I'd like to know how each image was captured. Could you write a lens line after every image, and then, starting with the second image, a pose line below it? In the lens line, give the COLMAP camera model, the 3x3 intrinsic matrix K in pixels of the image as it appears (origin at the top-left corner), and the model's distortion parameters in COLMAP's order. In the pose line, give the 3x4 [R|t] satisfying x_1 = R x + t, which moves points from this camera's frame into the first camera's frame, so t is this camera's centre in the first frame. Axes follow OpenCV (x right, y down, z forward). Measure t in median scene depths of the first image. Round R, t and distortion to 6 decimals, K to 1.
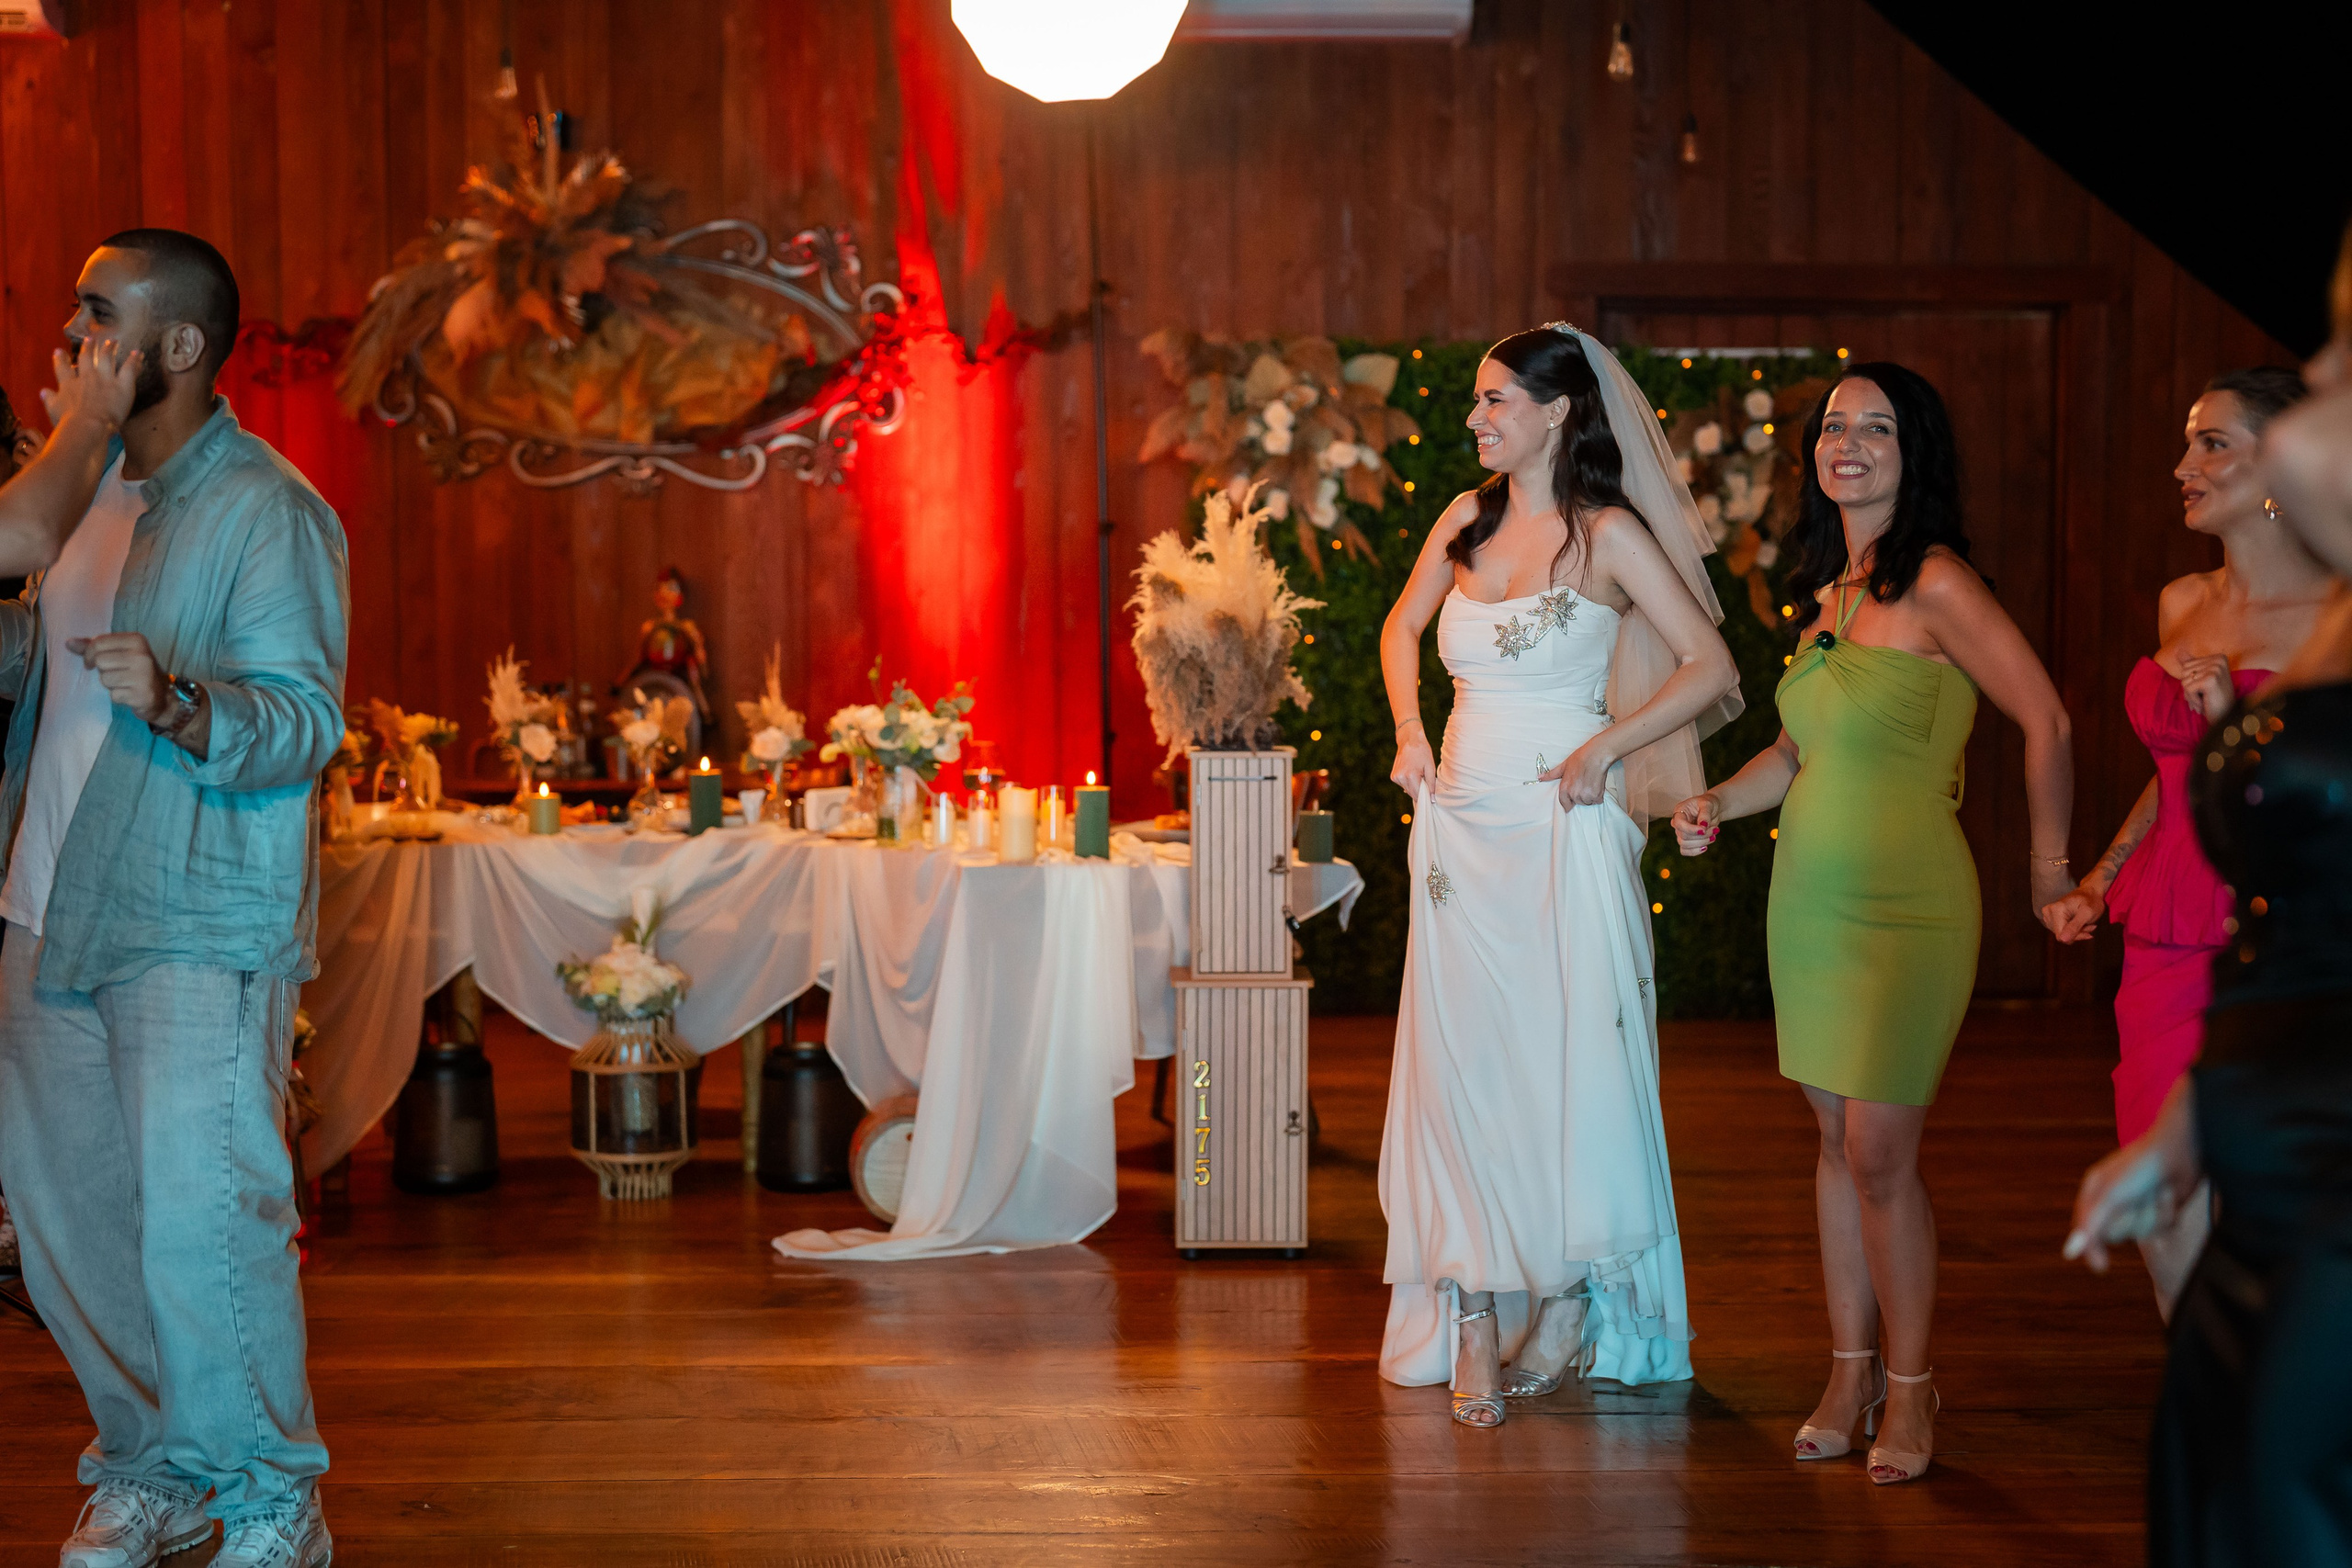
lens RADIAL K [[3265.3, 0, 1176.0], [0, 3265.3, 784.0], [0, 0, 1]] dist [-0.017529, 0.035986]
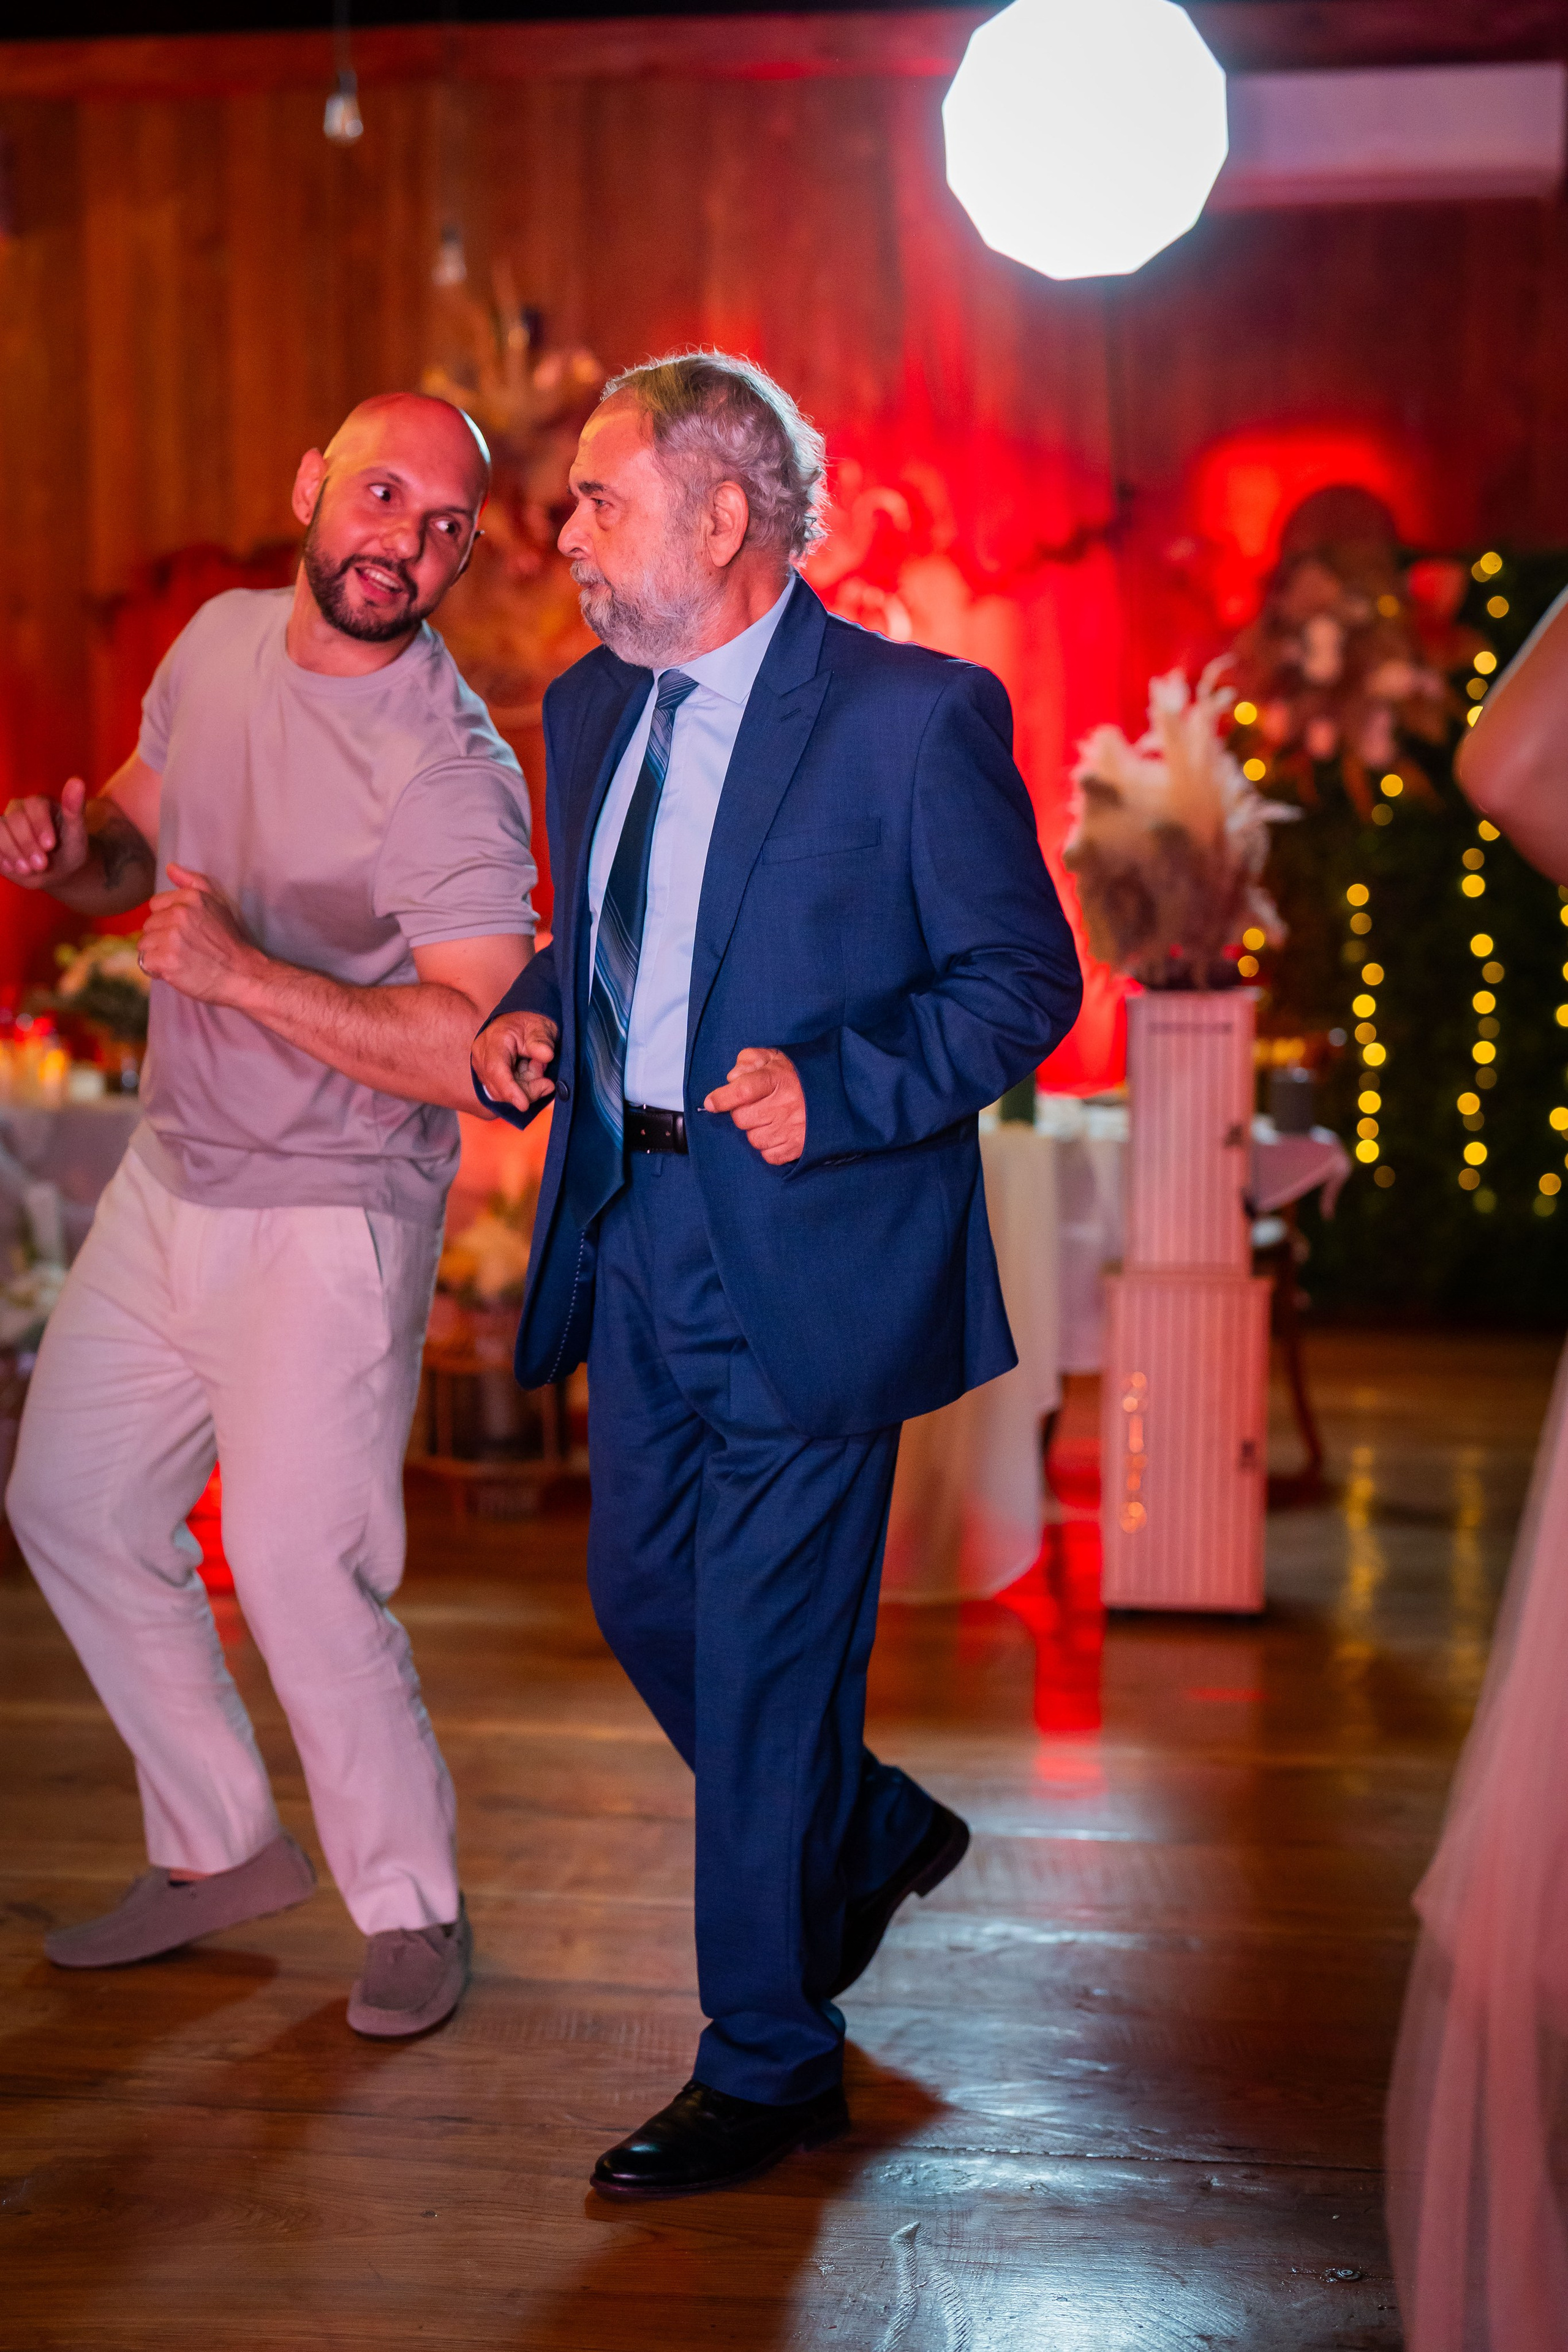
lens RADIAL K [[3265.6, 0, 784.0], [0, 3265.6, 1176.0], [0, 0, 1]] dist [-0.017529, 0.035986]
pose [[0.986501, 0.018379, -0.162721, 0.034449], [-0.013961, 0.999503, 0.028253, 0.008754], [0.163159, -0.025600, 0.986268, 0.119814]]
